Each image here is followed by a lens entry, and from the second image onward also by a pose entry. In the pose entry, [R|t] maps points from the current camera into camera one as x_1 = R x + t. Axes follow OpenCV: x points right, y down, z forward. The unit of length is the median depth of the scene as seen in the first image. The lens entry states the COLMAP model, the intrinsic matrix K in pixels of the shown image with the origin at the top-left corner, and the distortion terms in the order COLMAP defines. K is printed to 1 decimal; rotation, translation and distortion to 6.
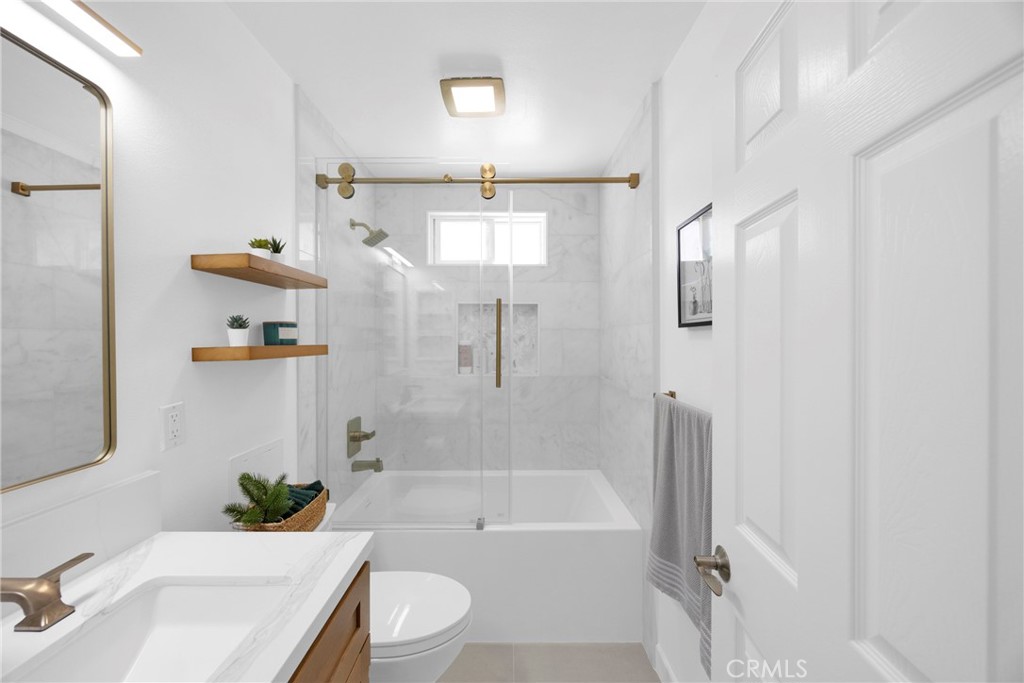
lens RADIAL K [[387.0, 0, 508.1], [0, 387.0, 339.4], [0, 0, 1]] dist [-0.002698, 0.000126]
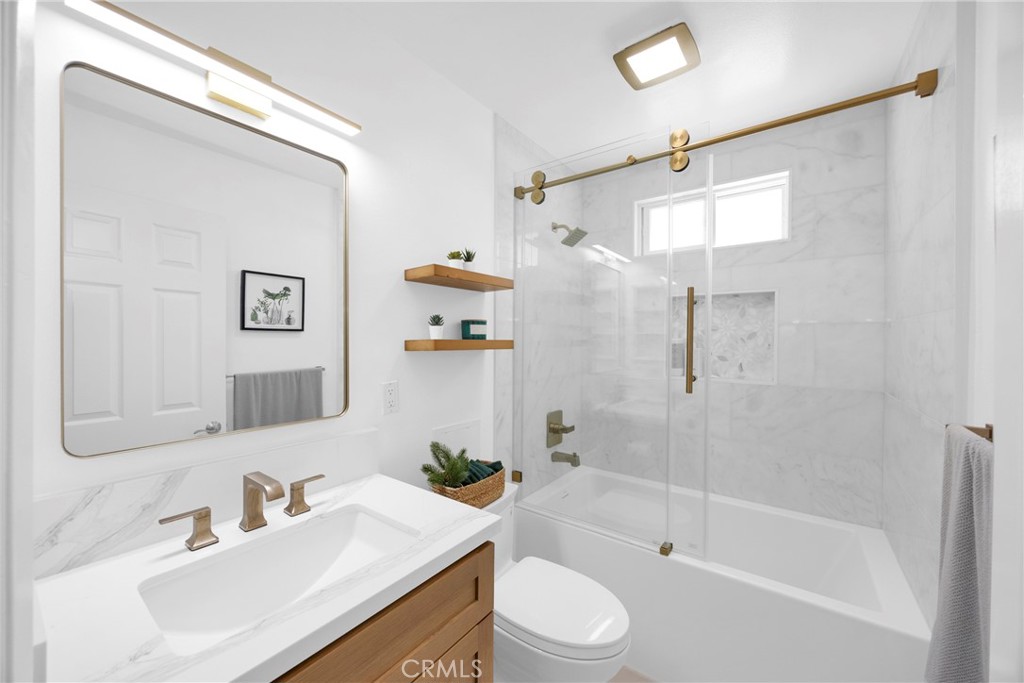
lens RADIAL K [[387.0, 0, 508.1], [0, 387.0, 339.4], [0, 0, 1]] dist [-0.002698, 0.000126]
pose [[0.802277, 0.006454, -0.596917, 0.156950], [-0.006536, 0.999977, 0.002027, 0.008485], [0.596916, 0.002275, 0.802301, 0.092354]]
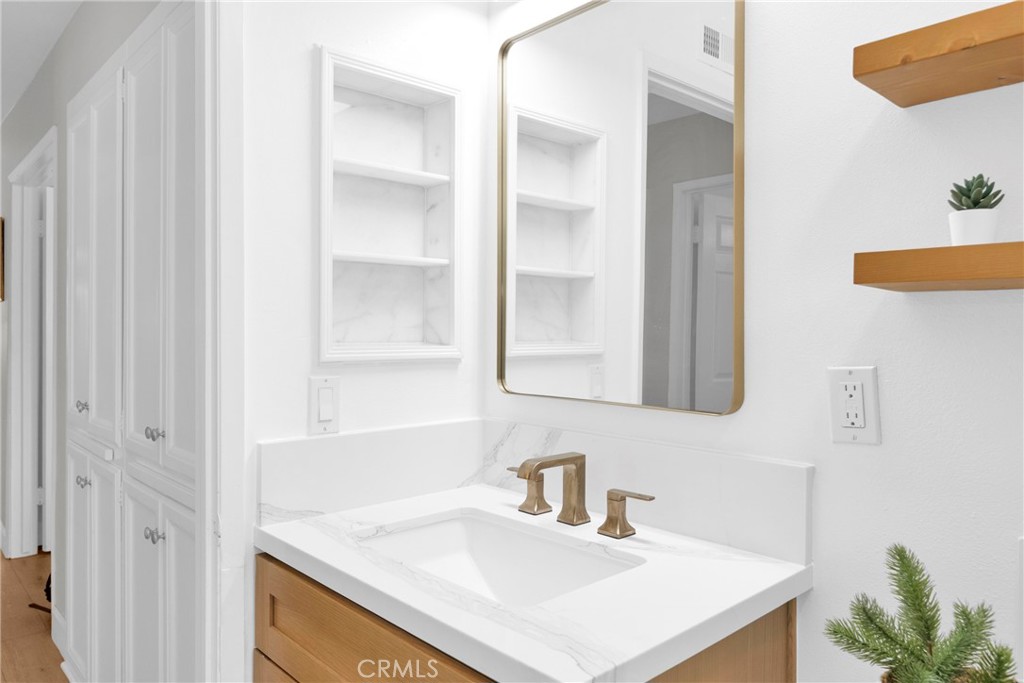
lens RADIAL K [[696.8, 0, 512.0], [0, 696.8, 341.5], [0, 0, 1]] dist [0.000796, 0.000214]
pose [[-0.734396, 0.008153, -0.678672, 0.105925], [-0.003943, 0.999860, 0.016279, 0.067414], [0.678709, 0.014631, -0.734261, 0.812701]]
